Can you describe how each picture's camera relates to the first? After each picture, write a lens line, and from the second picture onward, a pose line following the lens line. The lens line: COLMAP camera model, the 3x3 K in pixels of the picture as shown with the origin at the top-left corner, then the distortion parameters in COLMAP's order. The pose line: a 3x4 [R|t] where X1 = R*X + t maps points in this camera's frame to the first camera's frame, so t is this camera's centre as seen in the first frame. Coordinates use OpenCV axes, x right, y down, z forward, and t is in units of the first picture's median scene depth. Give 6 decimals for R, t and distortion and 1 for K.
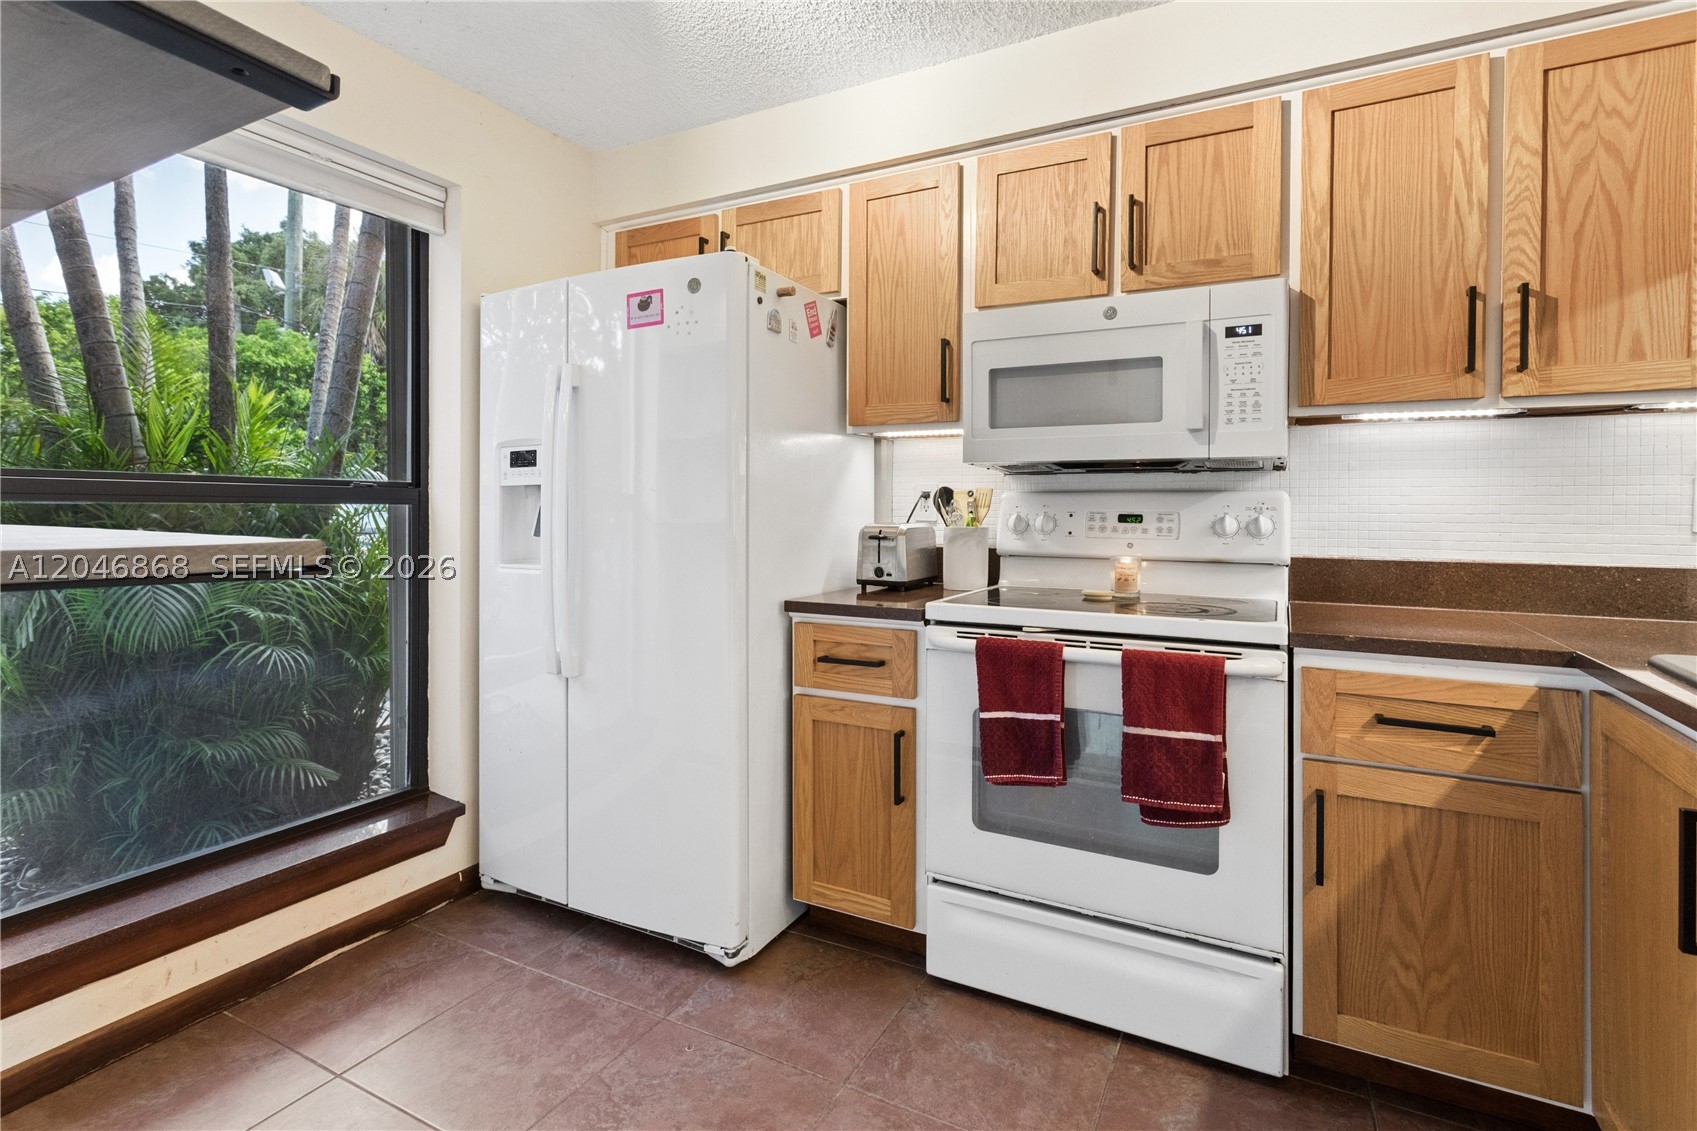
lens RADIAL K [[847.5, 0, 861.4], [0, 847.5, 507.6], [0, 0, 1]] dist [0.000331, -0.001034]
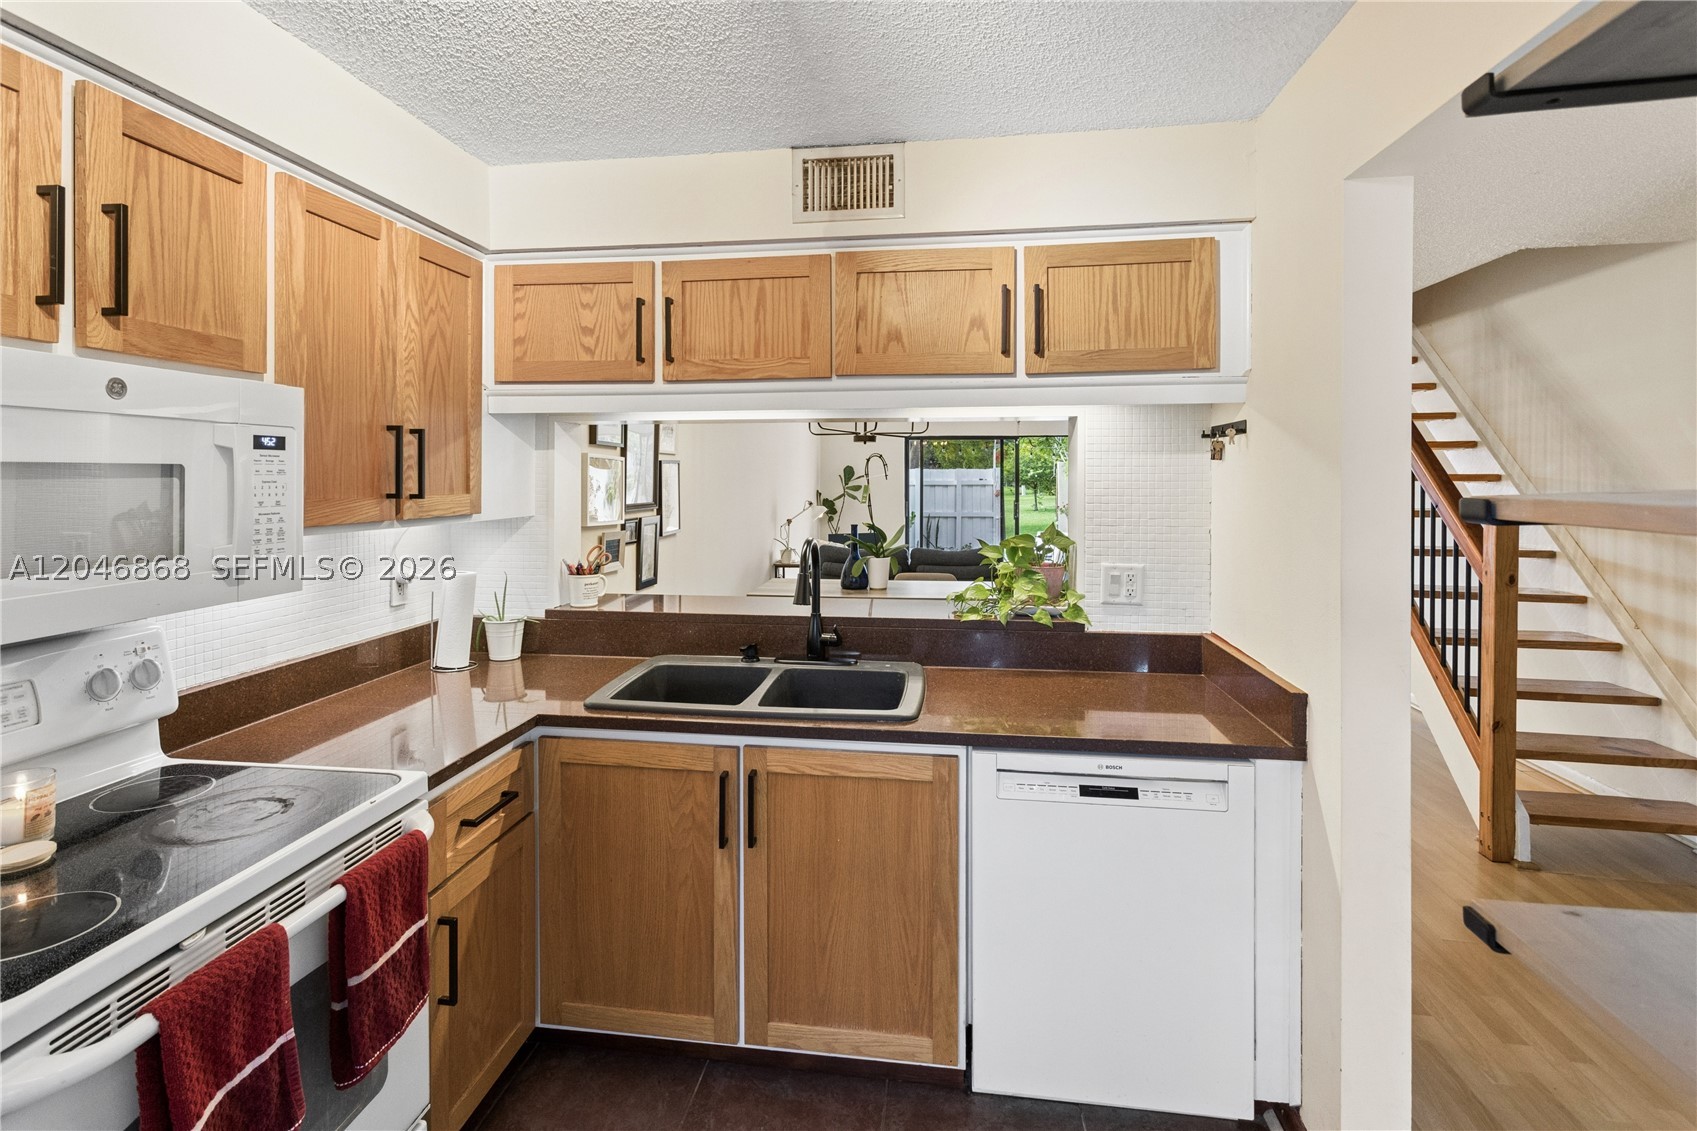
lens RADIAL K [[847.5, 0, 778.5], [0, 847.5, 480.3], [0, 0, 1]] dist [0.000331, -0.001034]
pose [[-0.296502, -0.012532, 0.954950, -0.475221], [-0.003223, 0.999921, 0.012121, -0.182609], [-0.955027, 0.000516, -0.296520, 0.769553]]
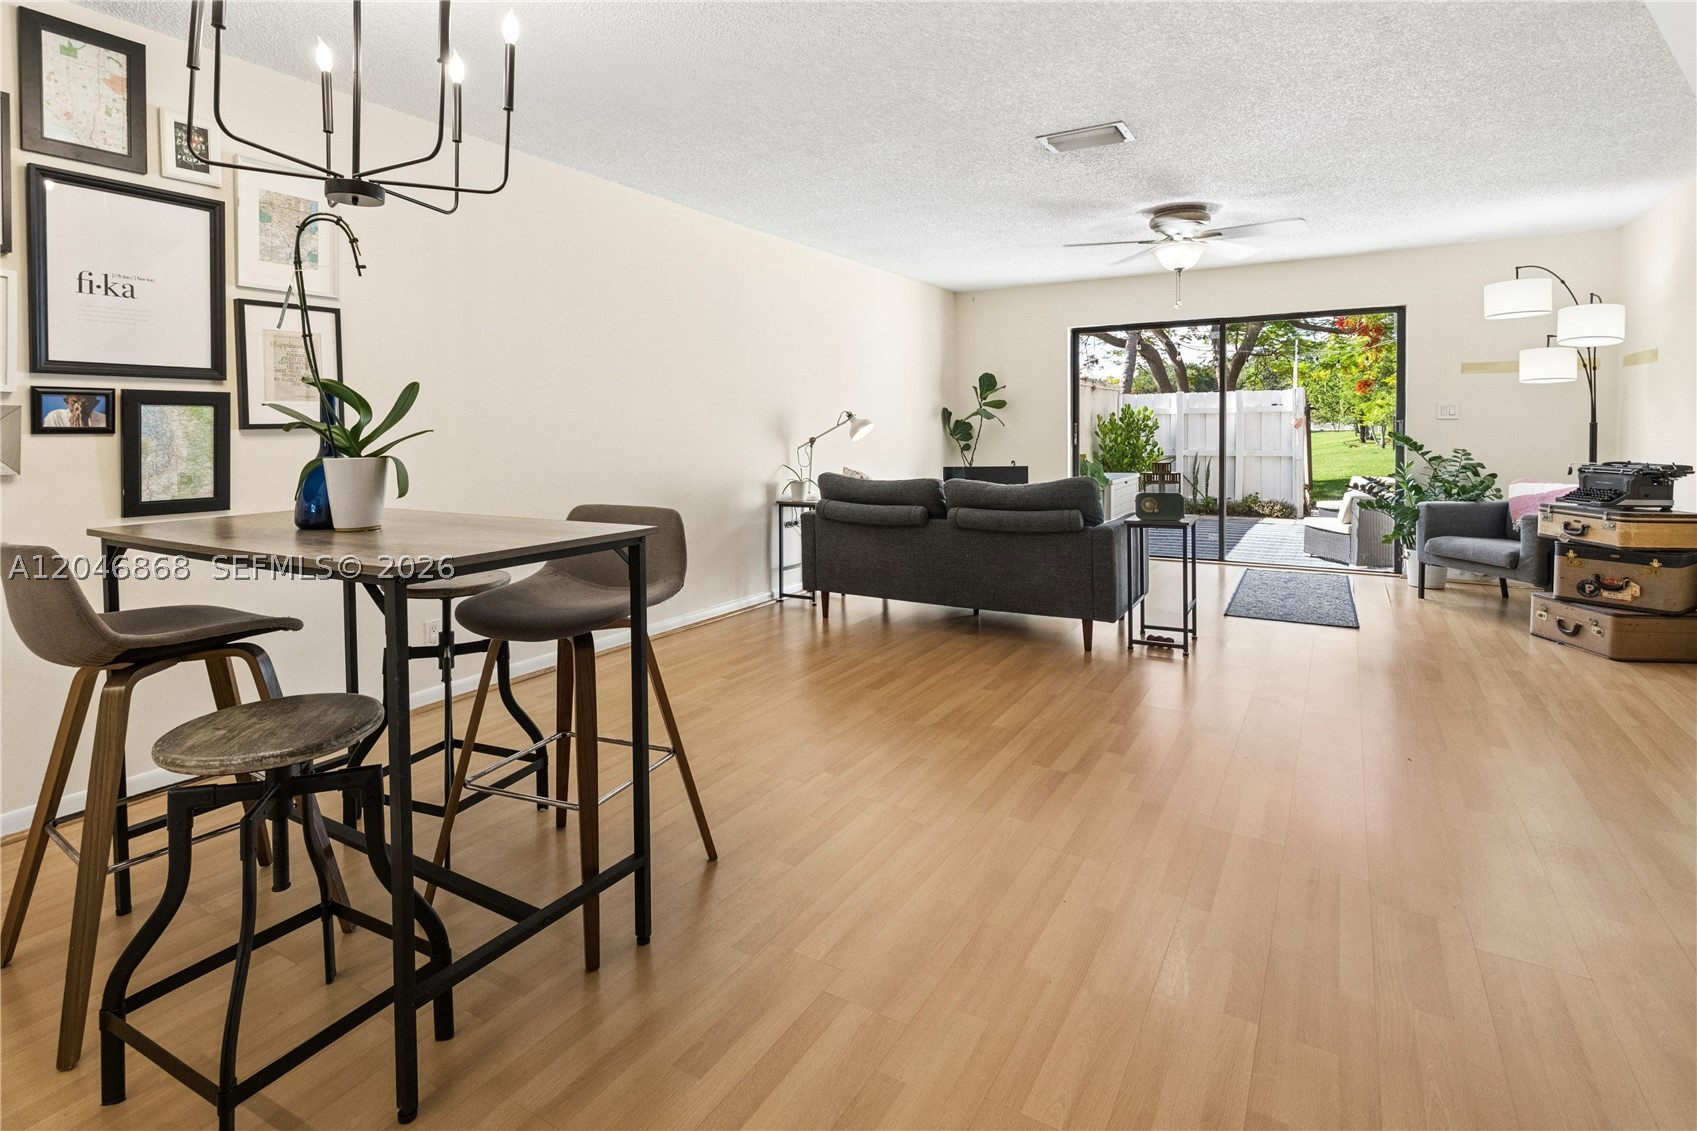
lens RADIAL K [[847.5, 0, 824.6], [0, 847.5, 458.4], [0, 0, 1]] dist [0.000331, -0.001034]
pose [[0.060025, -0.040989, 0.997355, 0.615086], [0.008186, 0.999143, 0.040570, 0.012400], [-0.998163, 0.005730, 0.060310, -0.708085]]
